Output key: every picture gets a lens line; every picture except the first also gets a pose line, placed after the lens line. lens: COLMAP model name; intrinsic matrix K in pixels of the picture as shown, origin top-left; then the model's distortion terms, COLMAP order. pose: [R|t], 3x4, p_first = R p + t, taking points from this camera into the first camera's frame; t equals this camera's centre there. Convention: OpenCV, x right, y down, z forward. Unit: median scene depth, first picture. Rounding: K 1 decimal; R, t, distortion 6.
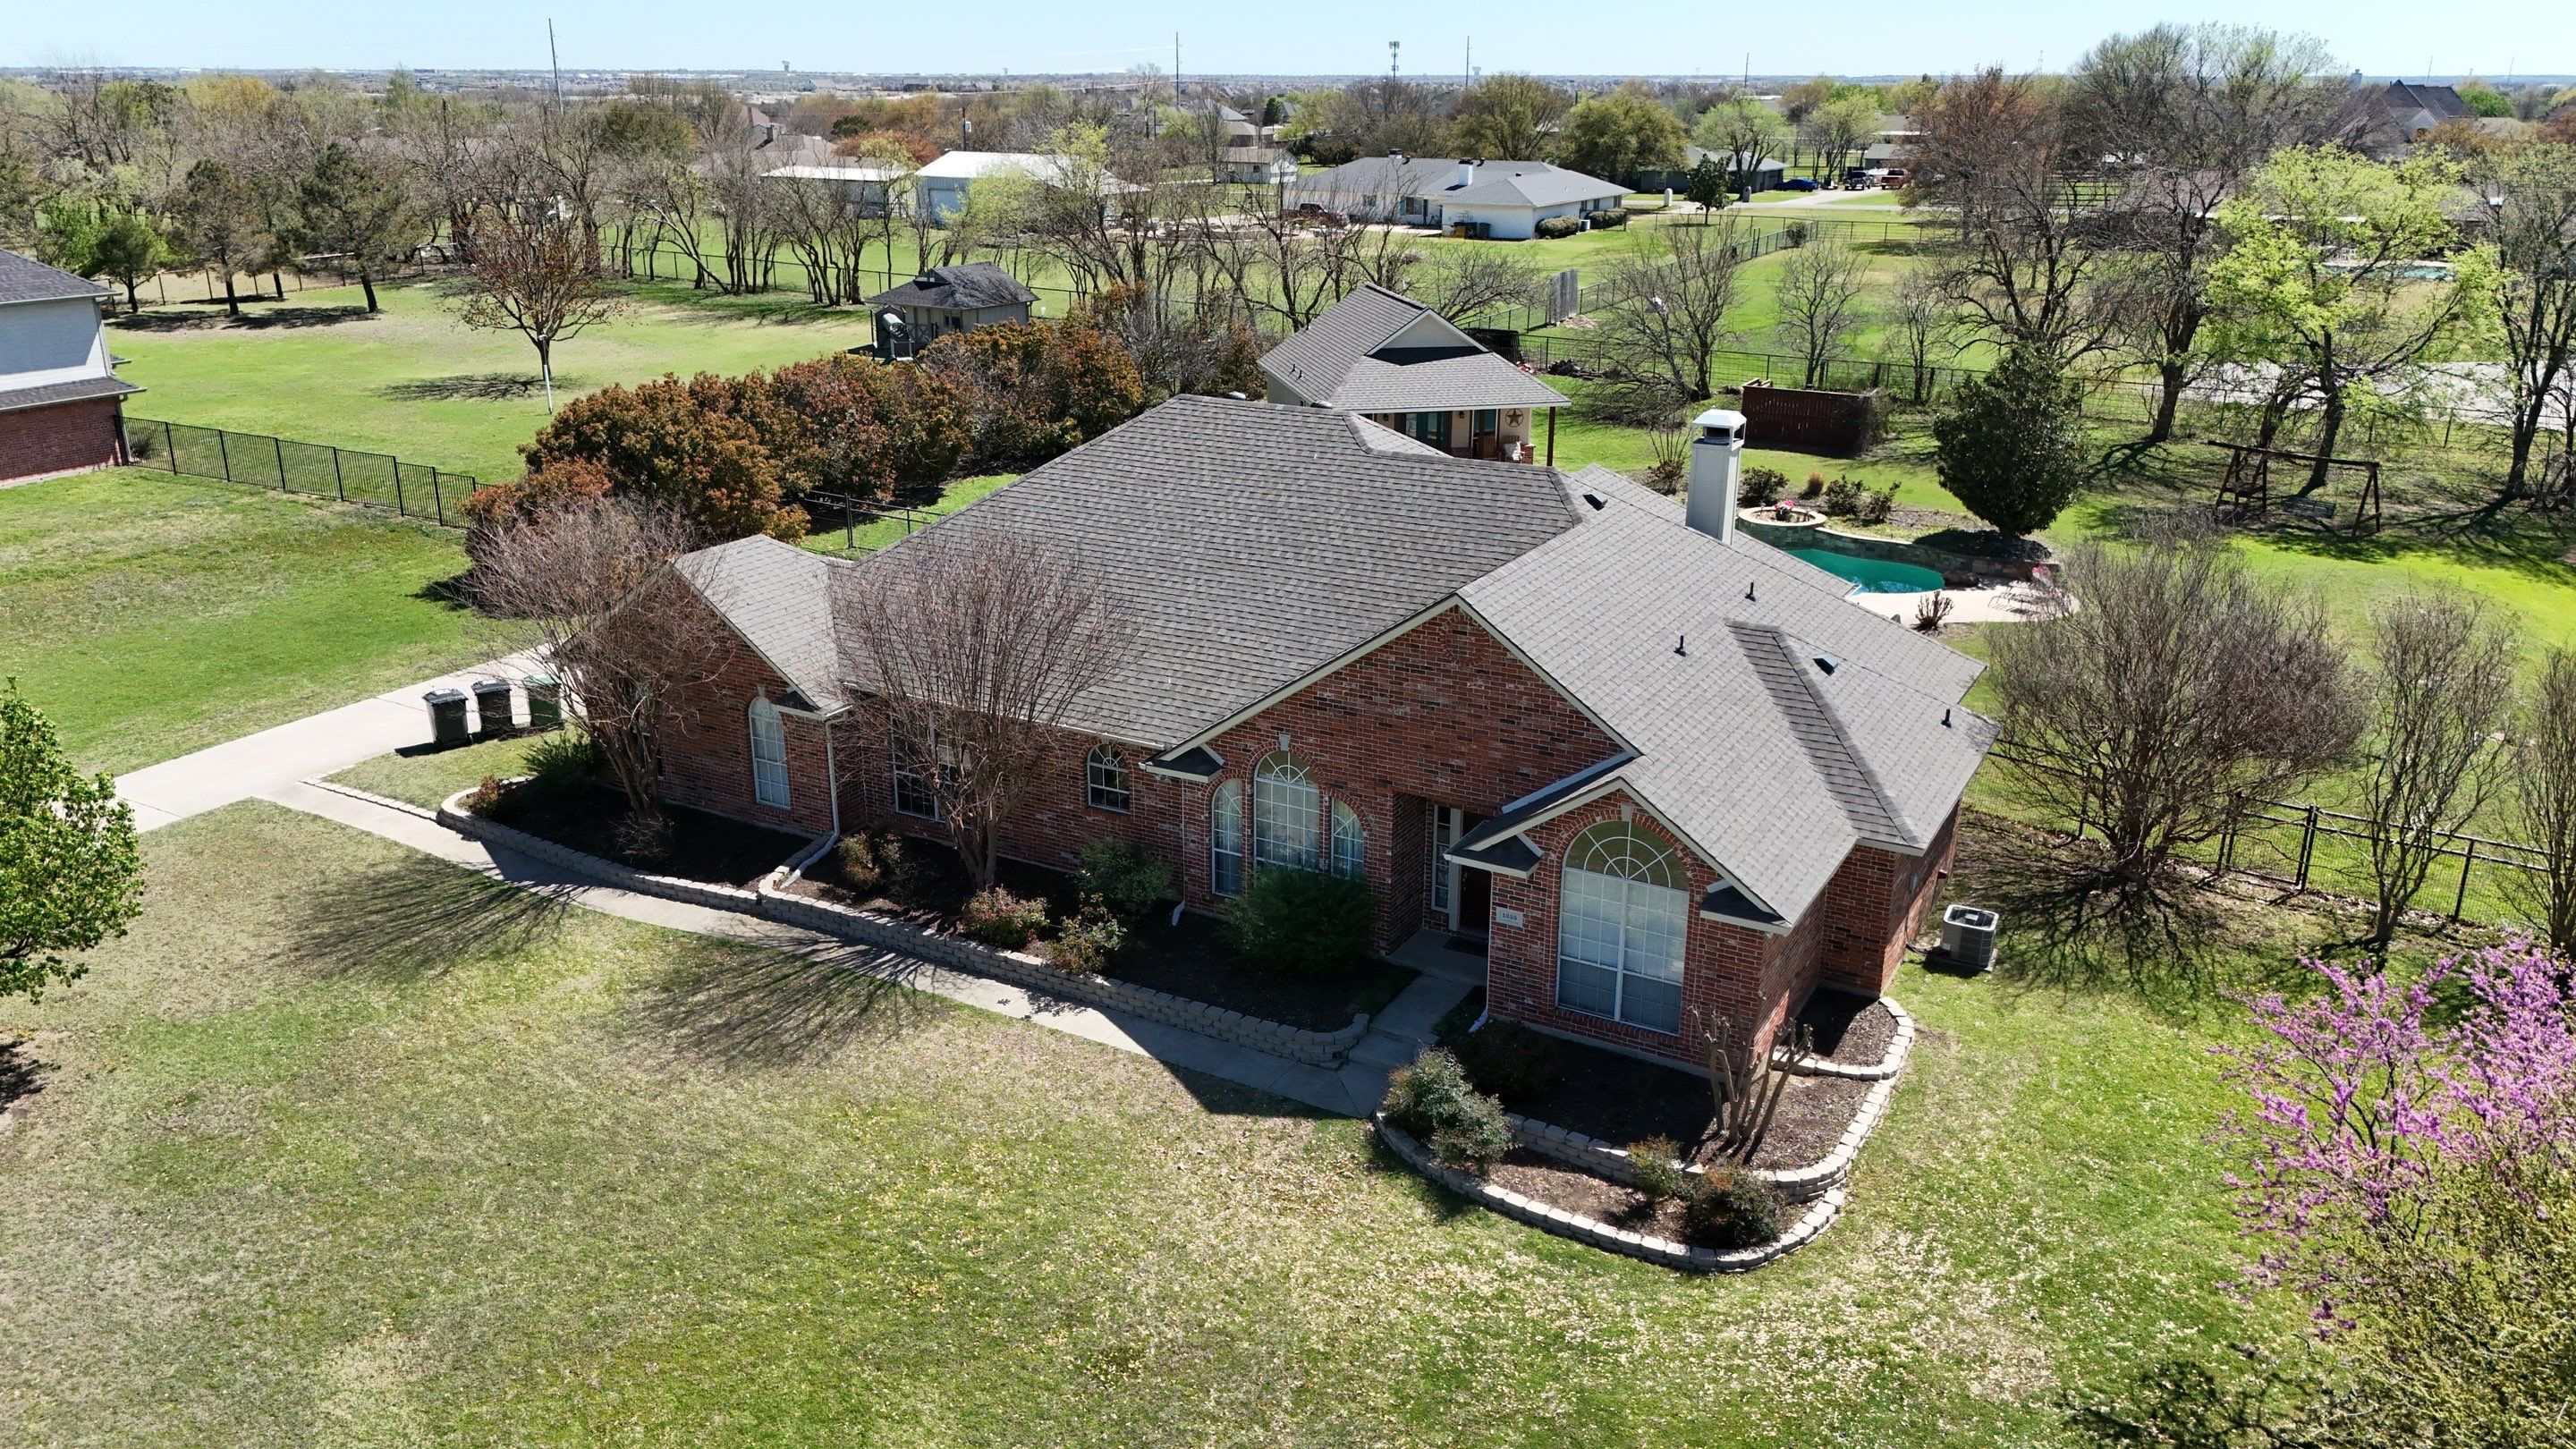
lens RADIAL K [[1827.1, 0, 1288.0], [0, 1827.1, 724.5], [0, 0, 1]] dist [0.056983, -0.046651]
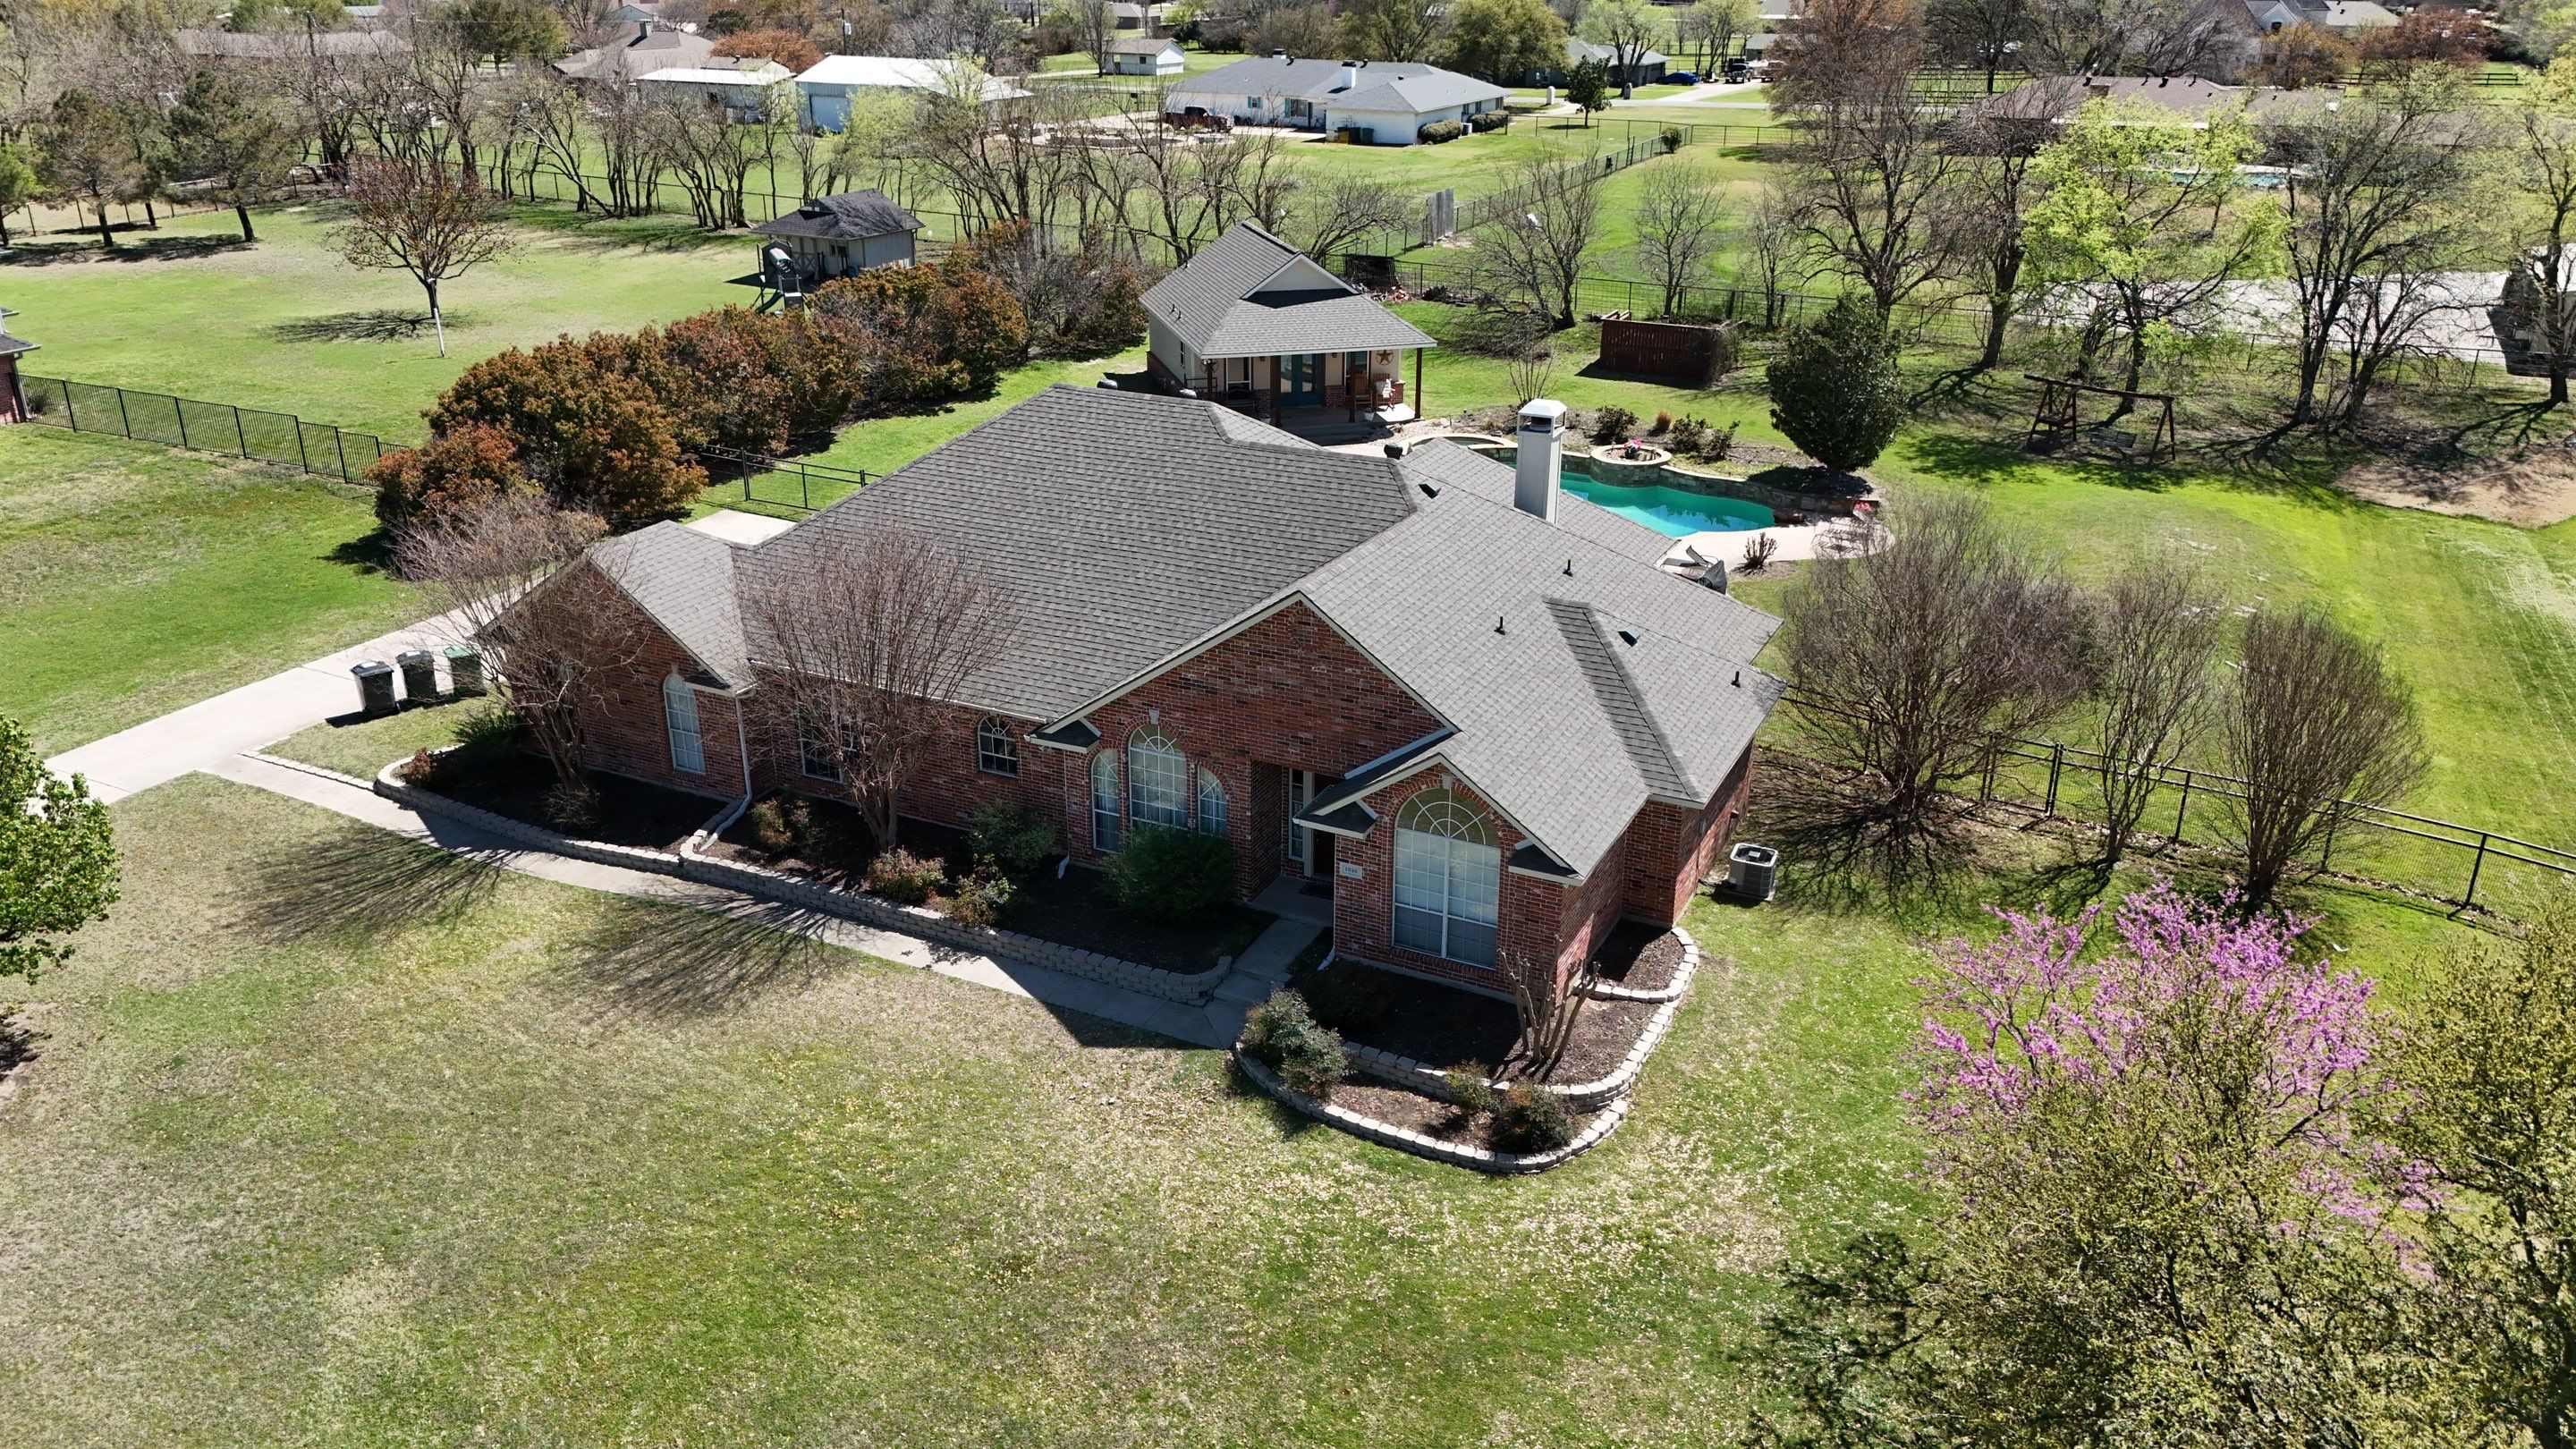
lens RADIAL K [[1827.1, 0, 1288.0], [0, 1827.1, 724.5], [0, 0, 1]] dist [0.056983, -0.046651]
pose [[0.998495, -0.019249, 0.051352, 0.021229], [0.015843, 0.997698, 0.065932, -0.053754], [-0.052503, -0.065019, 0.996502, -0.115199]]
